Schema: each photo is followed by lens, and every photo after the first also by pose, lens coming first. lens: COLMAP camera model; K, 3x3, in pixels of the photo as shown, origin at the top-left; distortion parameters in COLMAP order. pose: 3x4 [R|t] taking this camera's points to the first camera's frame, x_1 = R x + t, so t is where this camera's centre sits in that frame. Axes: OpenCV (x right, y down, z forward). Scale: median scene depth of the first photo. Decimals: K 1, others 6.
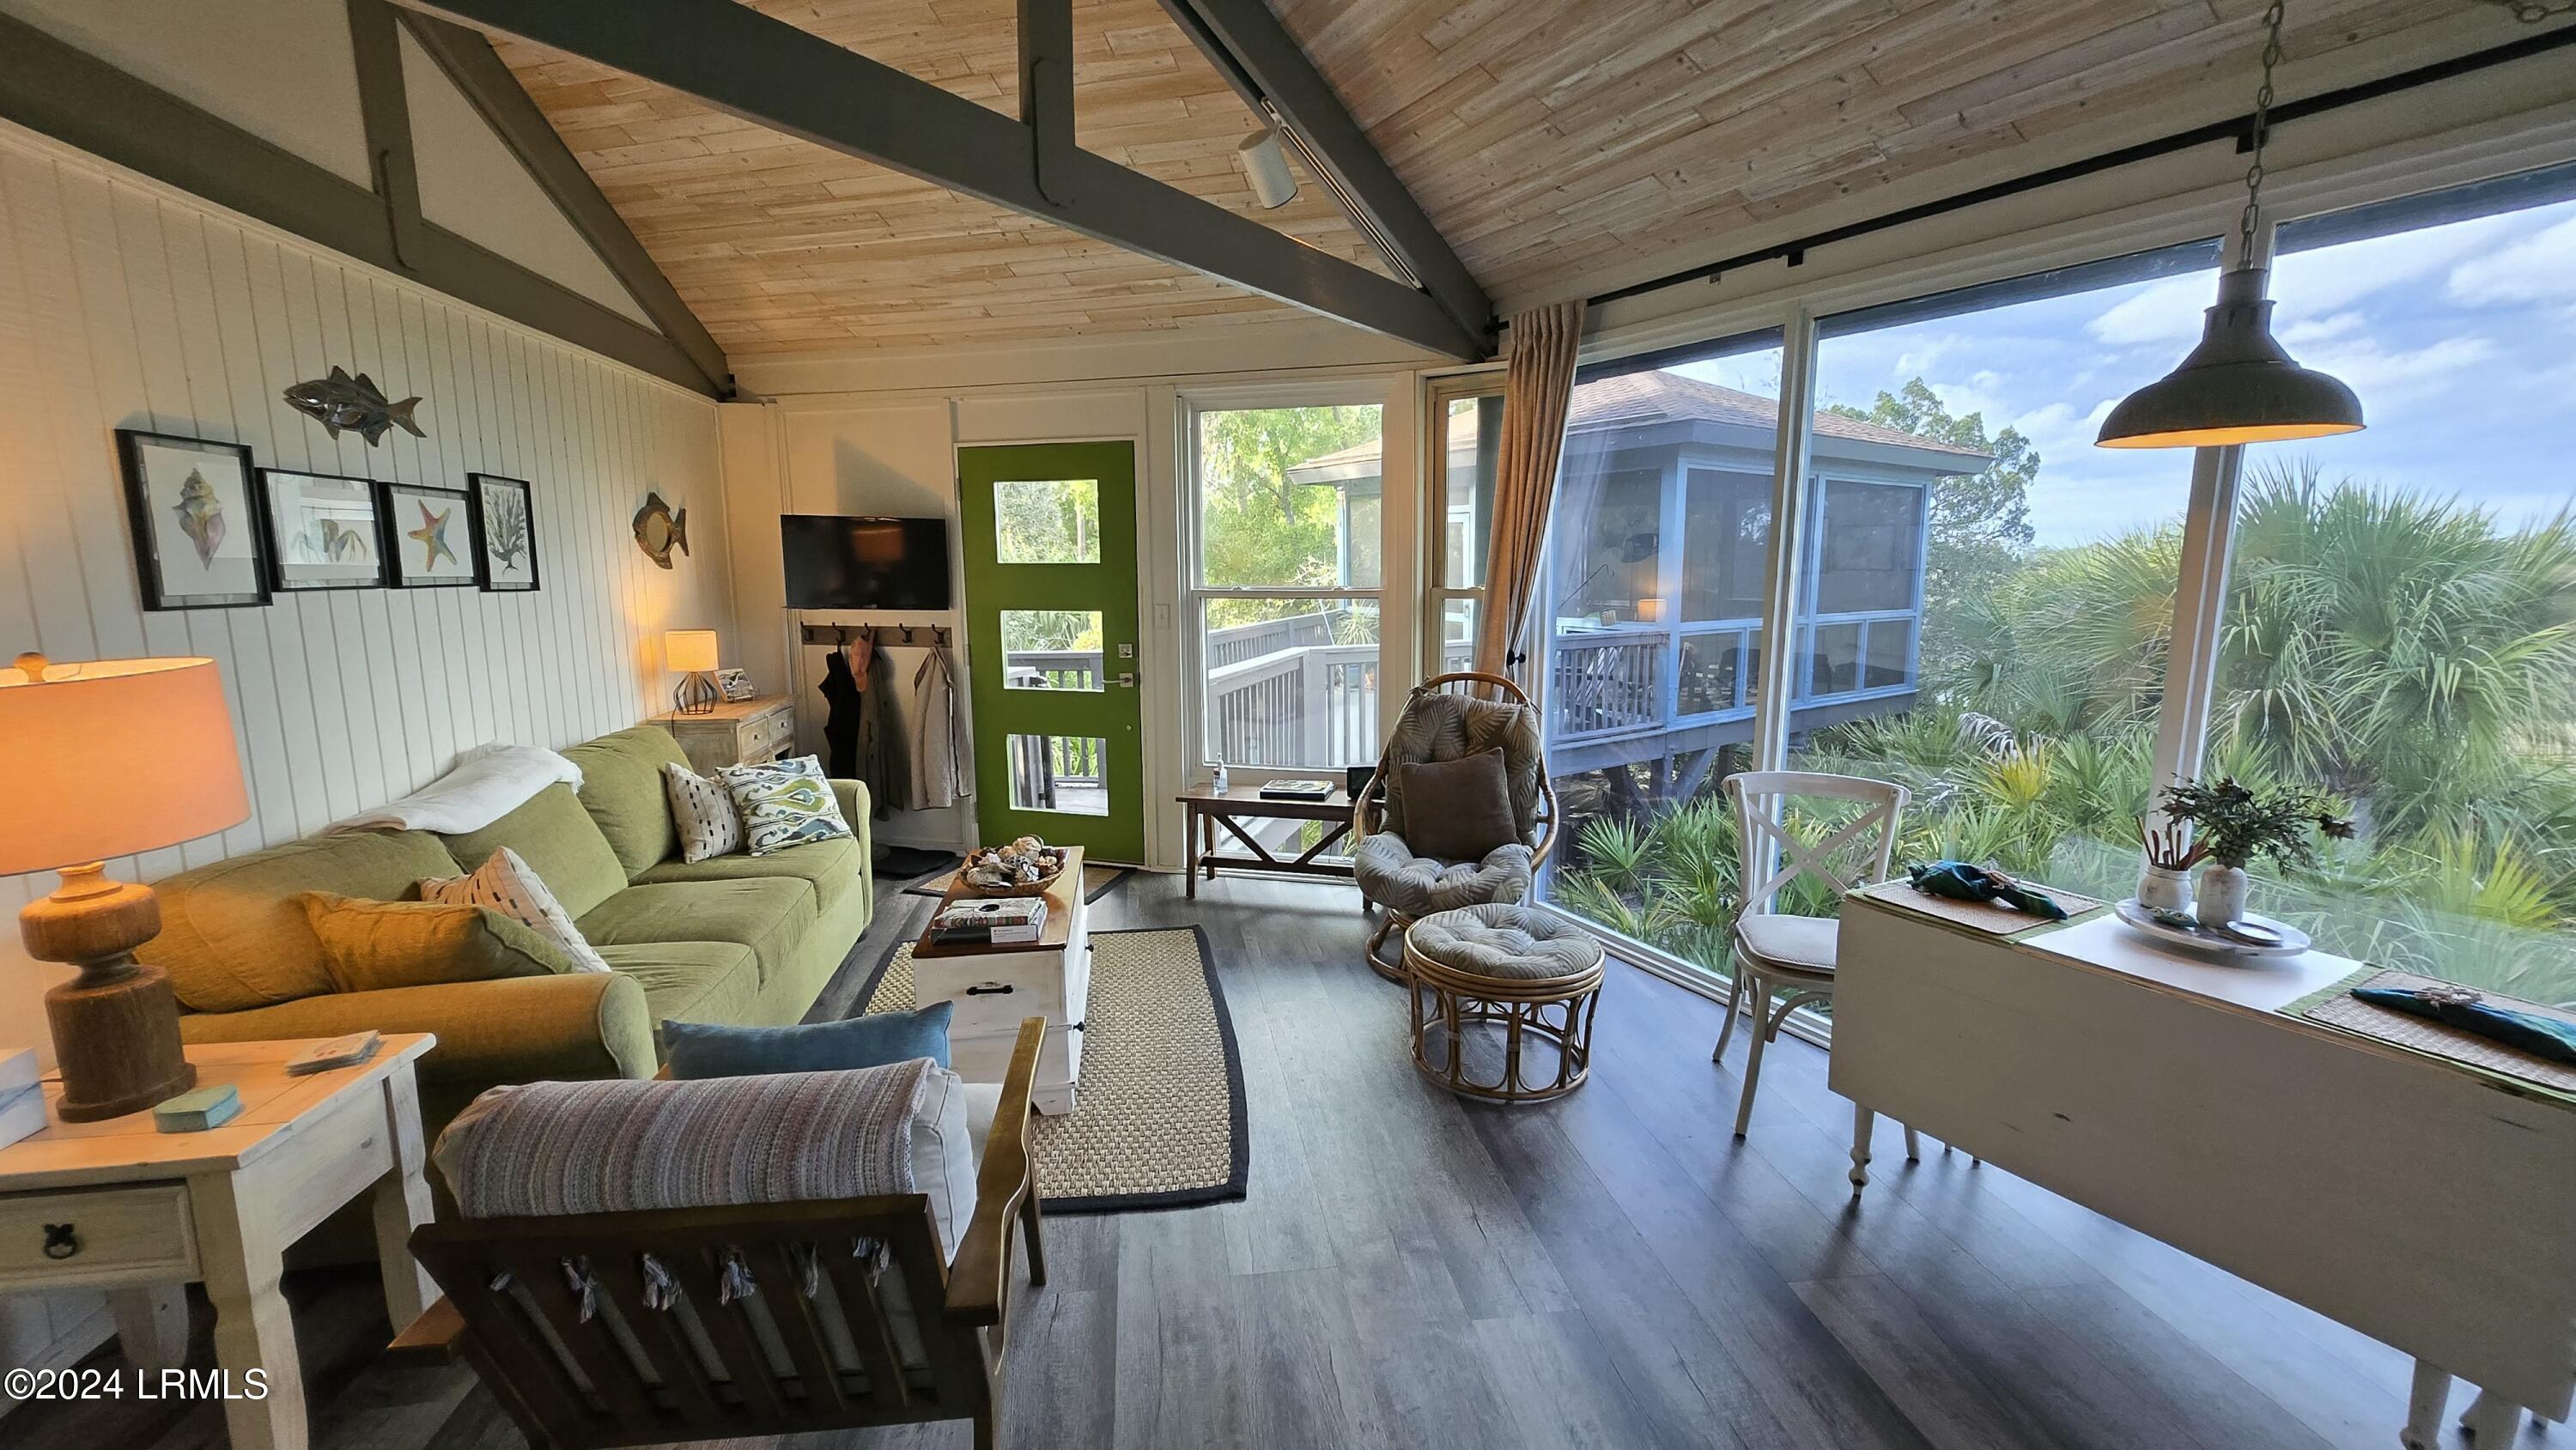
lens RADIAL K [[1016.2, 0, 1288.0], [0, 1016.2, 725.0], [0, 0, 1]] dist [-0.003632, -0.000281]
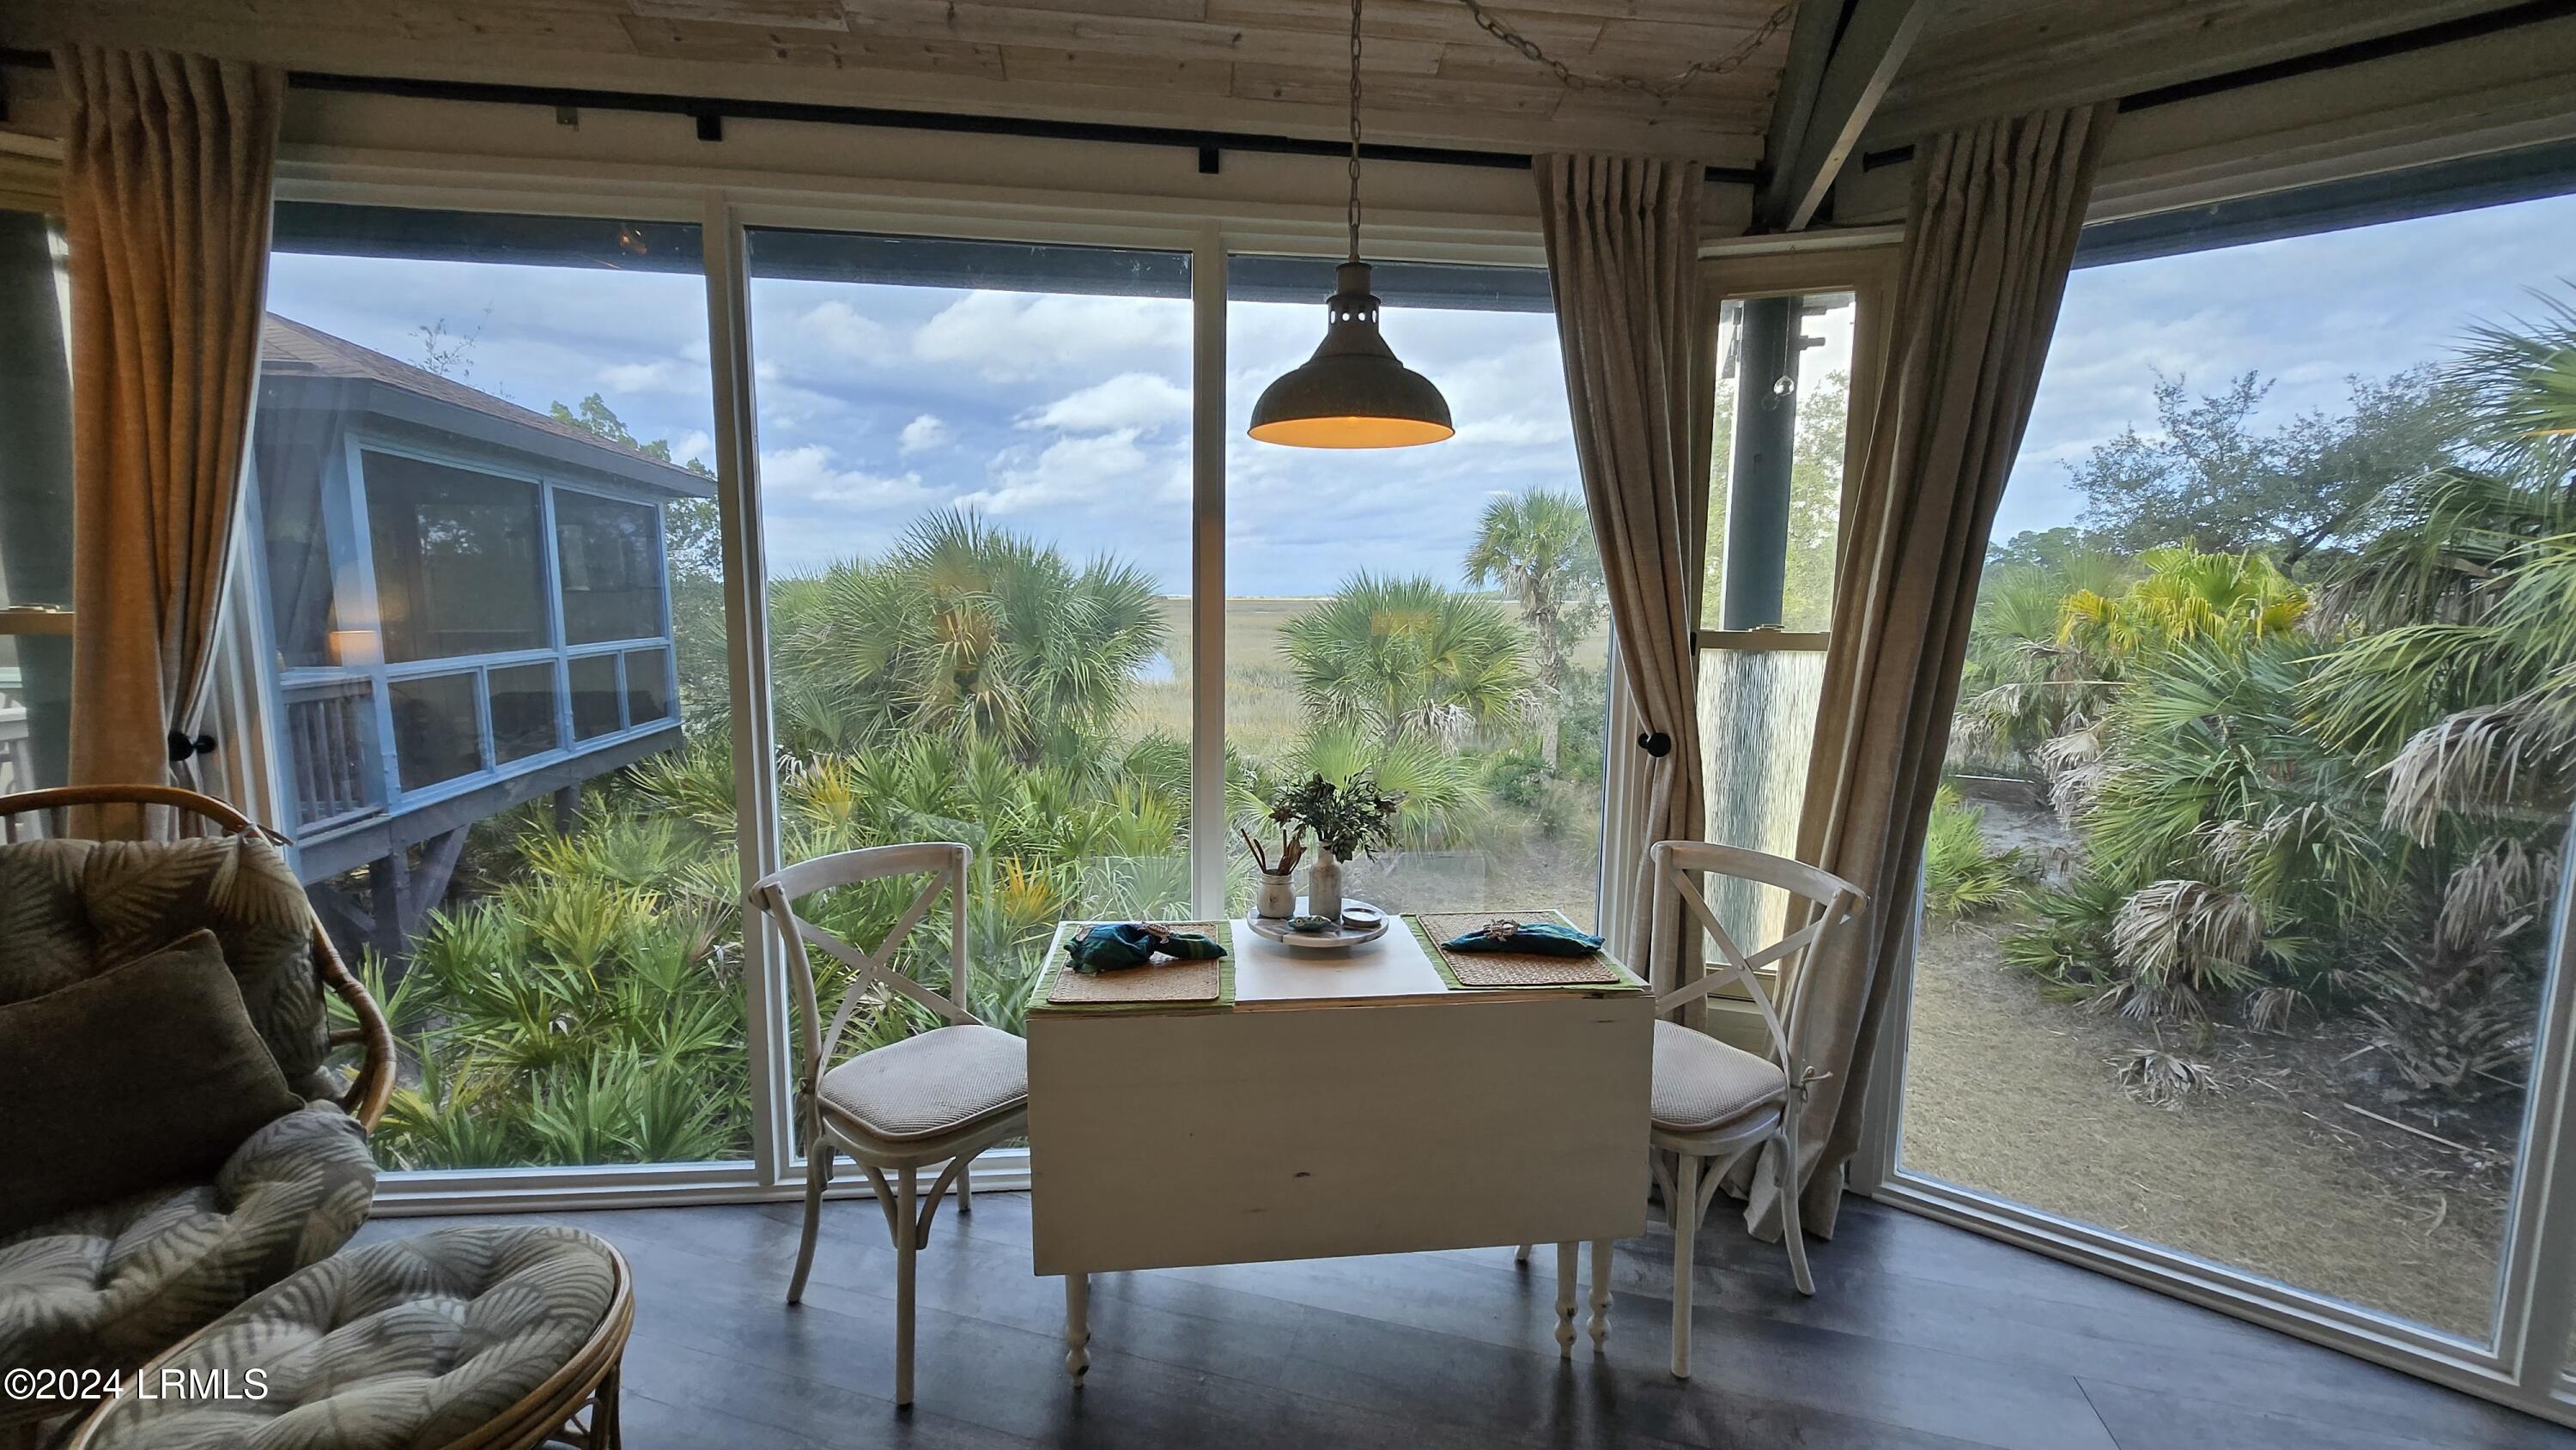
lens RADIAL K [[1016.2, 0, 1288.0], [0, 1016.2, 725.0], [0, 0, 1]] dist [-0.003632, -0.000281]
pose [[0.410934, -0.109539, 0.905060, -0.008926], [0.135418, 0.989076, 0.058222, -0.035426], [-0.901551, 0.098636, 0.421279, 0.324602]]
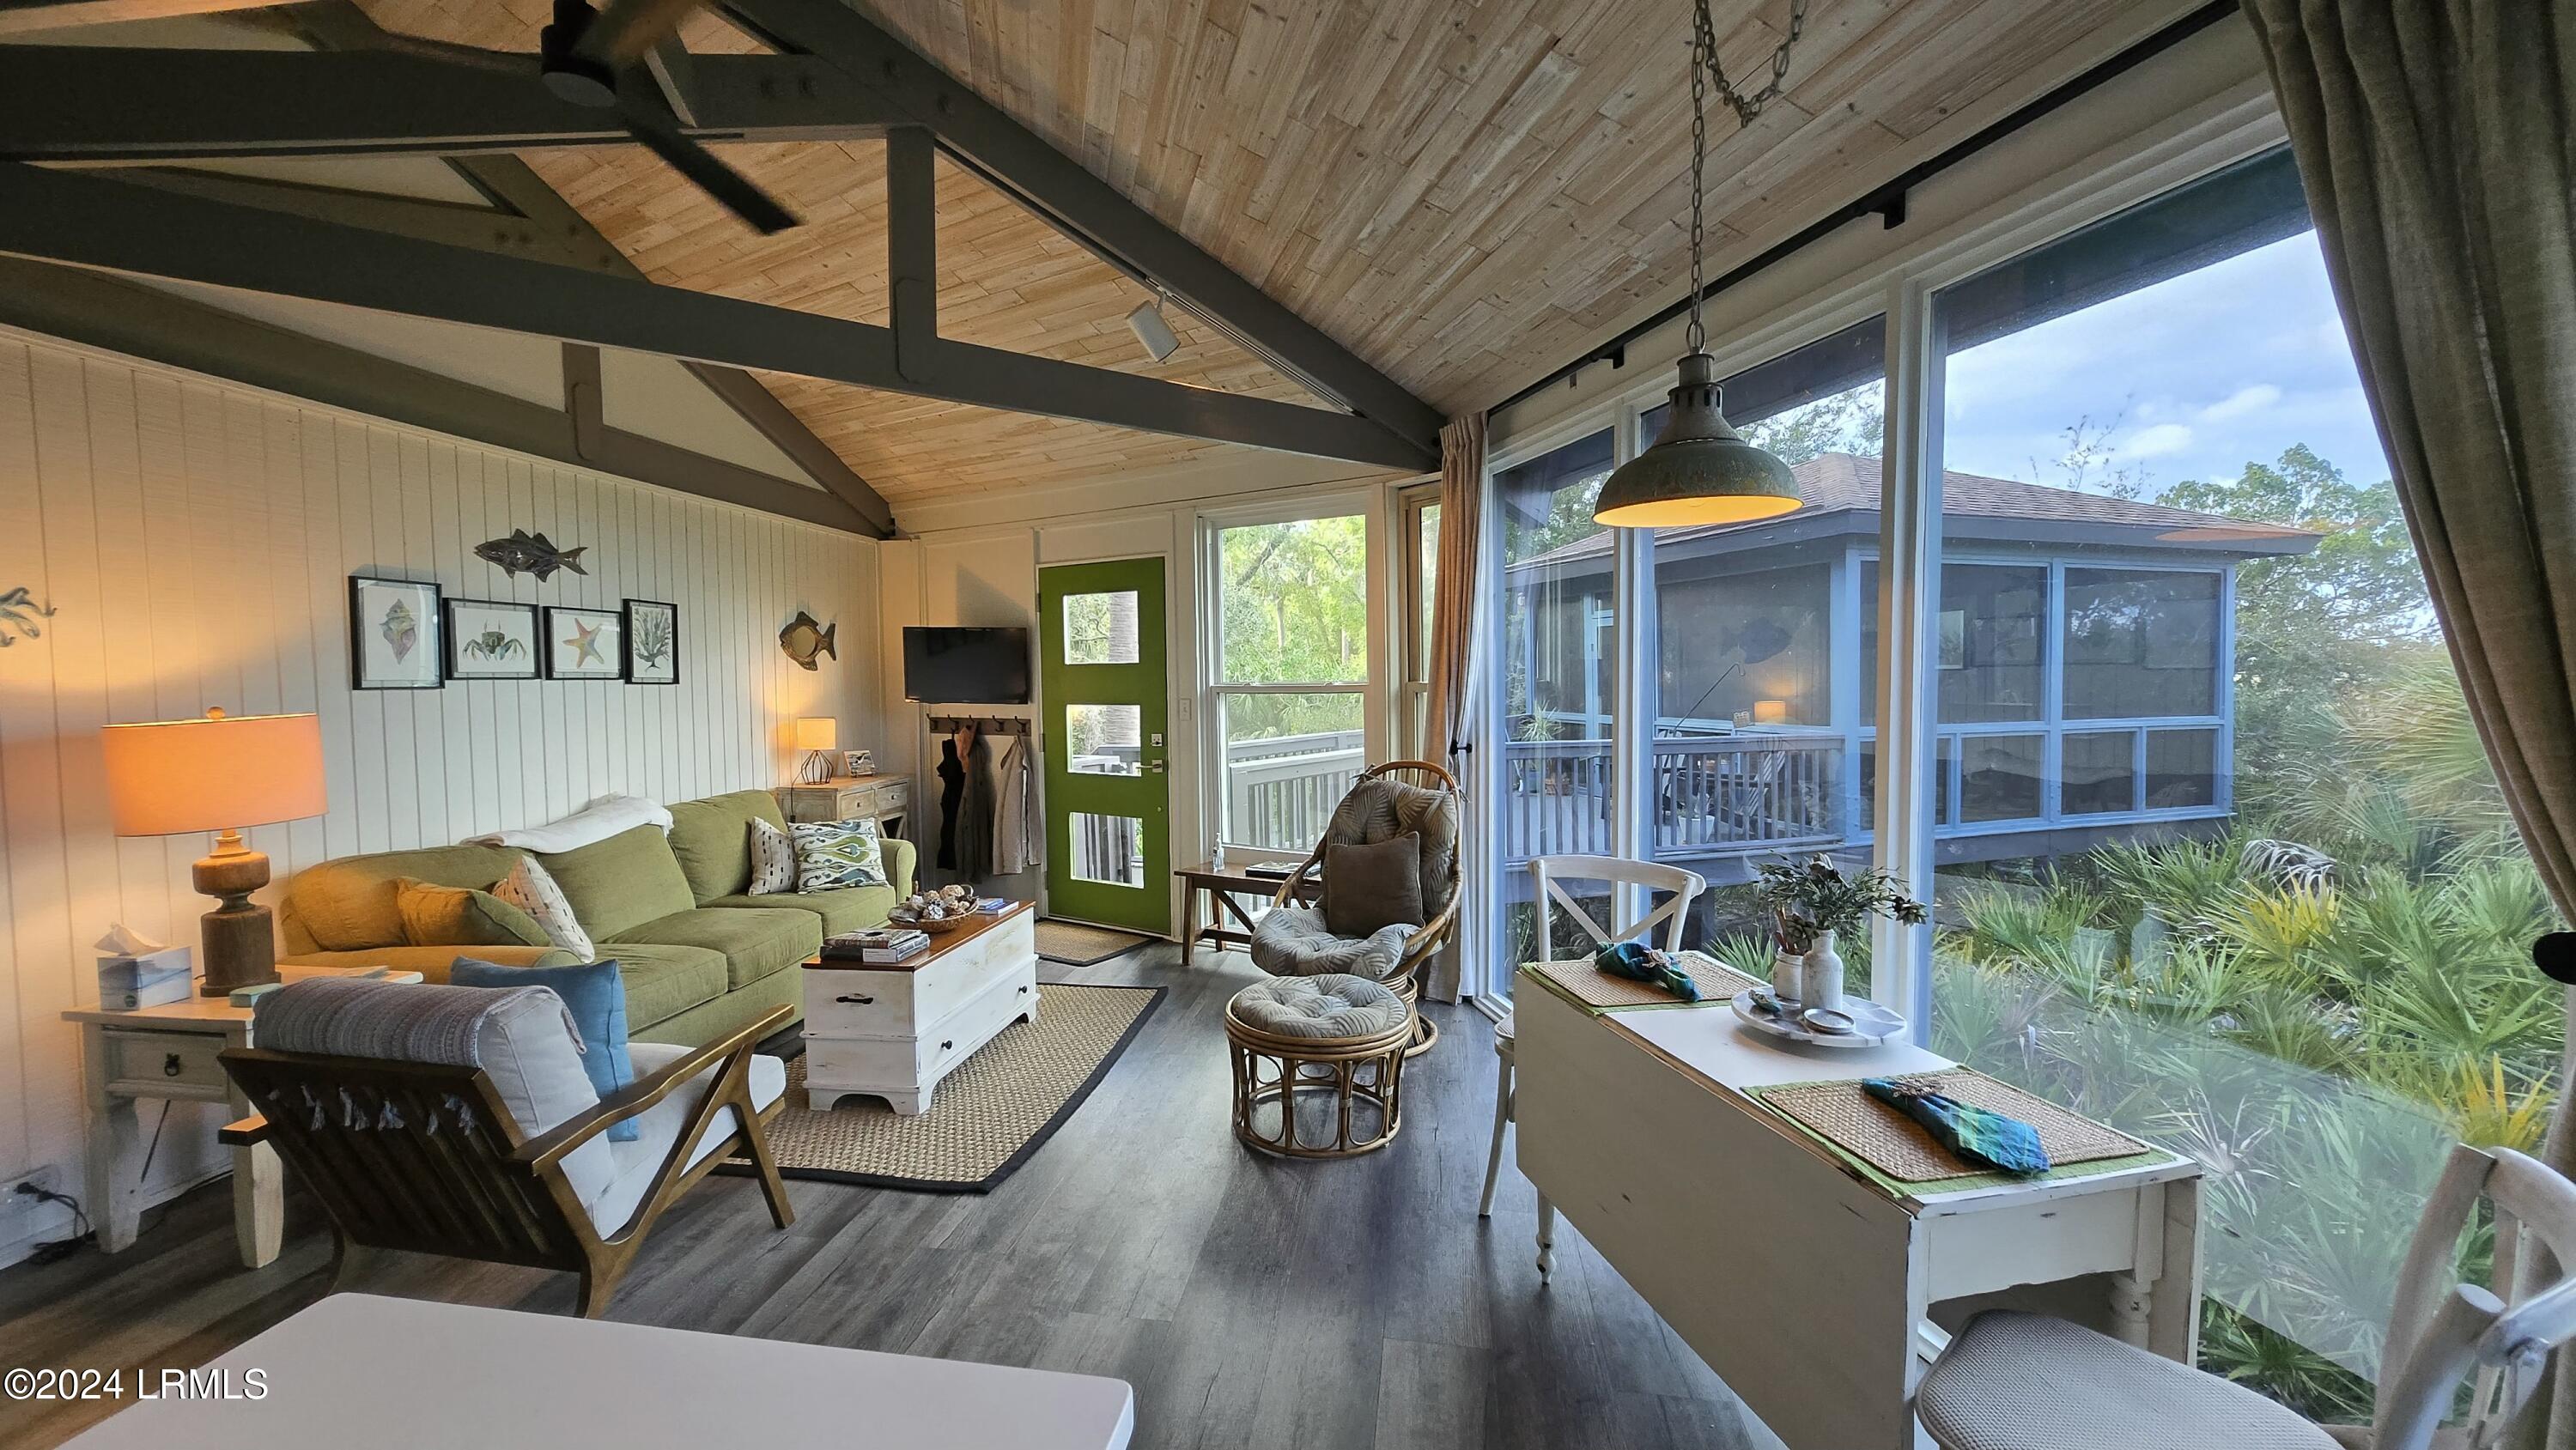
lens RADIAL K [[1013.0, 0, 1288.0], [0, 1013.0, 725.0], [0, 0, 1]] dist [0.002823, -0.005497]
pose [[0.957237, 0.007525, -0.289206, 0.401614], [-0.038528, 0.994073, -0.101658, 0.025391], [0.286727, 0.108454, 0.951854, -0.037055]]
